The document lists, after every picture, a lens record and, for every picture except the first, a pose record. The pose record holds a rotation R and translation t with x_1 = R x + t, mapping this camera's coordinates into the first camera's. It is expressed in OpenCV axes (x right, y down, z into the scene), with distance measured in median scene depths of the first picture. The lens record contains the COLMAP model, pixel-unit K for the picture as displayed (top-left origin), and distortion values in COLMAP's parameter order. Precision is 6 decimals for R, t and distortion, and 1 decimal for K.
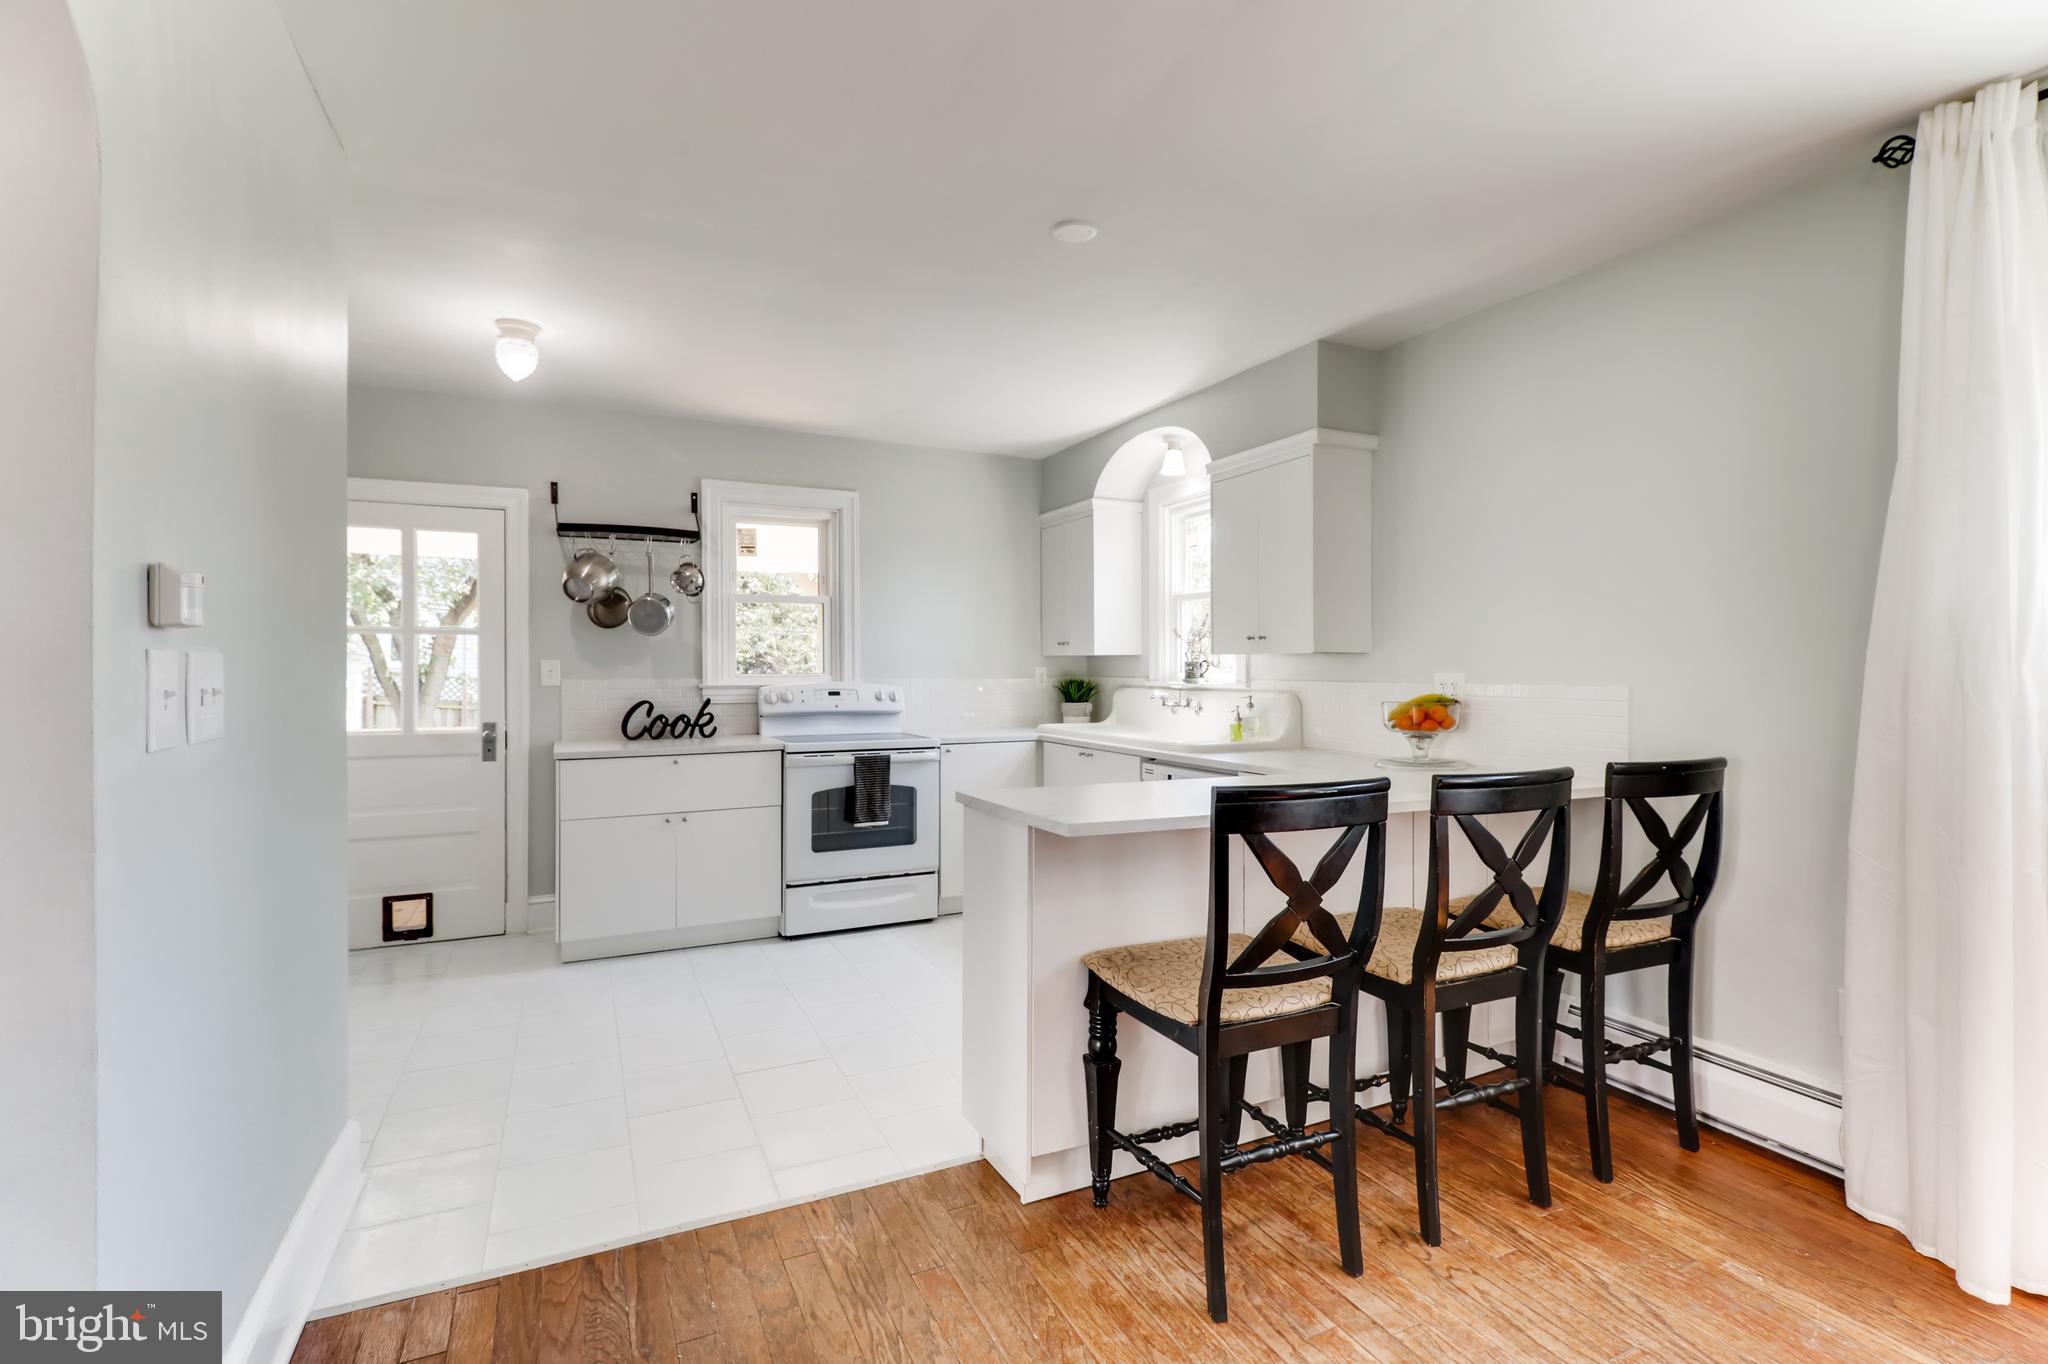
lens RADIAL K [[938.0, 0, 1019.0], [0, 938.0, 662.7], [0, 0, 1]] dist [0.012455, -0.008209]
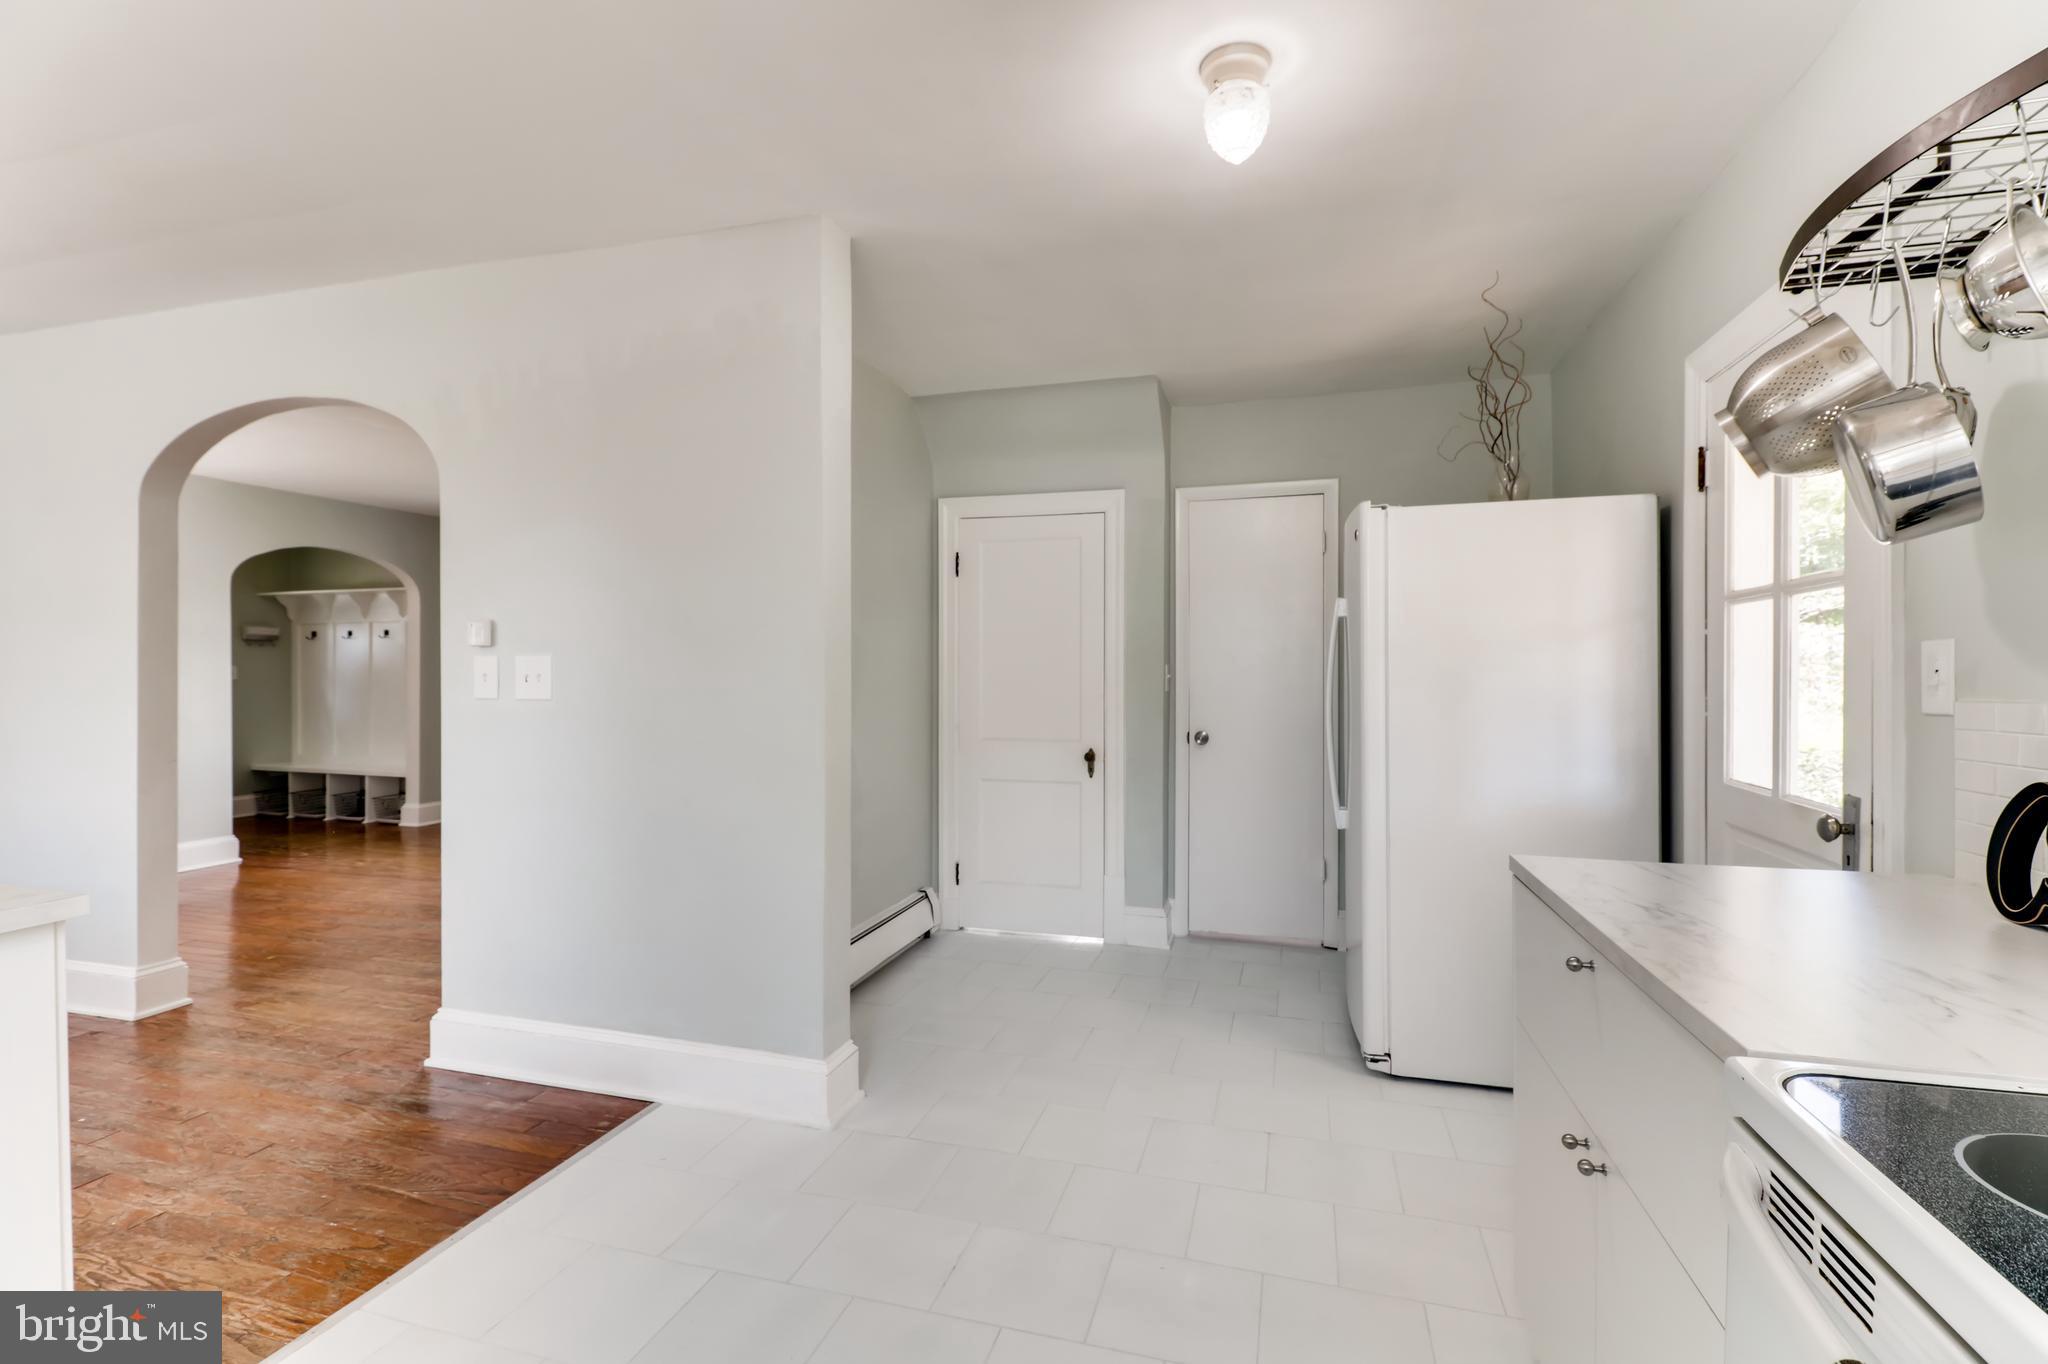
lens RADIAL K [[938.0, 0, 1011.6], [0, 938.0, 677.6], [0, 0, 1]] dist [0.012455, -0.008209]
pose [[-0.672585, 0.003951, -0.740010, -0.015346], [0.000955, 0.999990, 0.004471, 0.009610], [0.740020, 0.002300, -0.672581, 0.943255]]
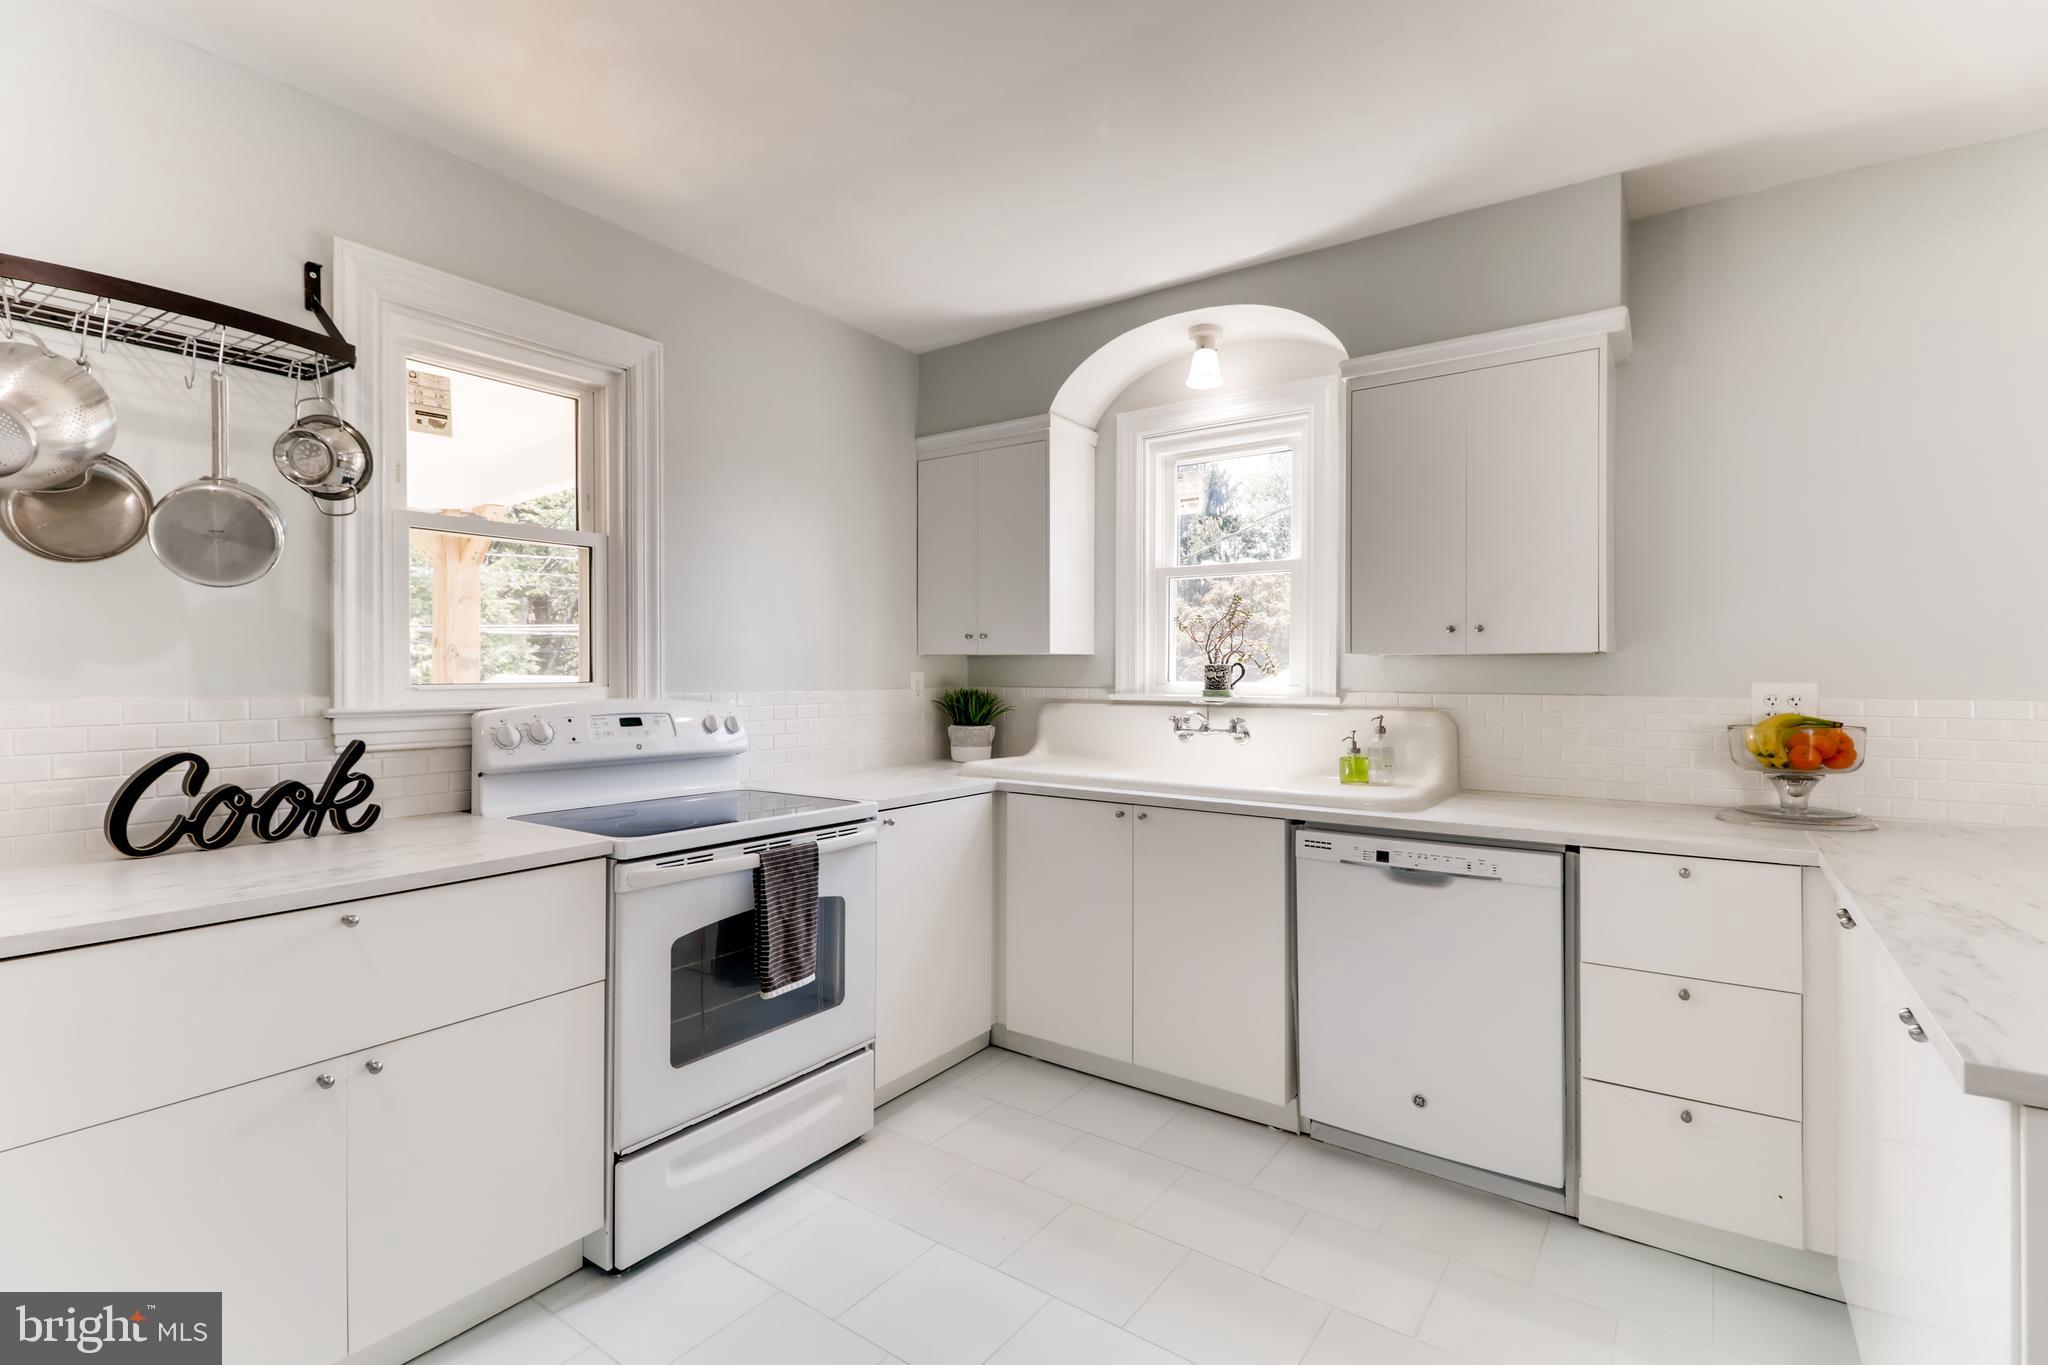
lens RADIAL K [[938.0, 0, 1016.9], [0, 938.0, 669.3], [0, 0, 1]] dist [0.012455, -0.008209]
pose [[0.876676, 0.005189, 0.481054, -0.276062], [-0.005881, 0.999983, -0.000068, 0.002988], [-0.481046, -0.002769, 0.876691, 0.476500]]
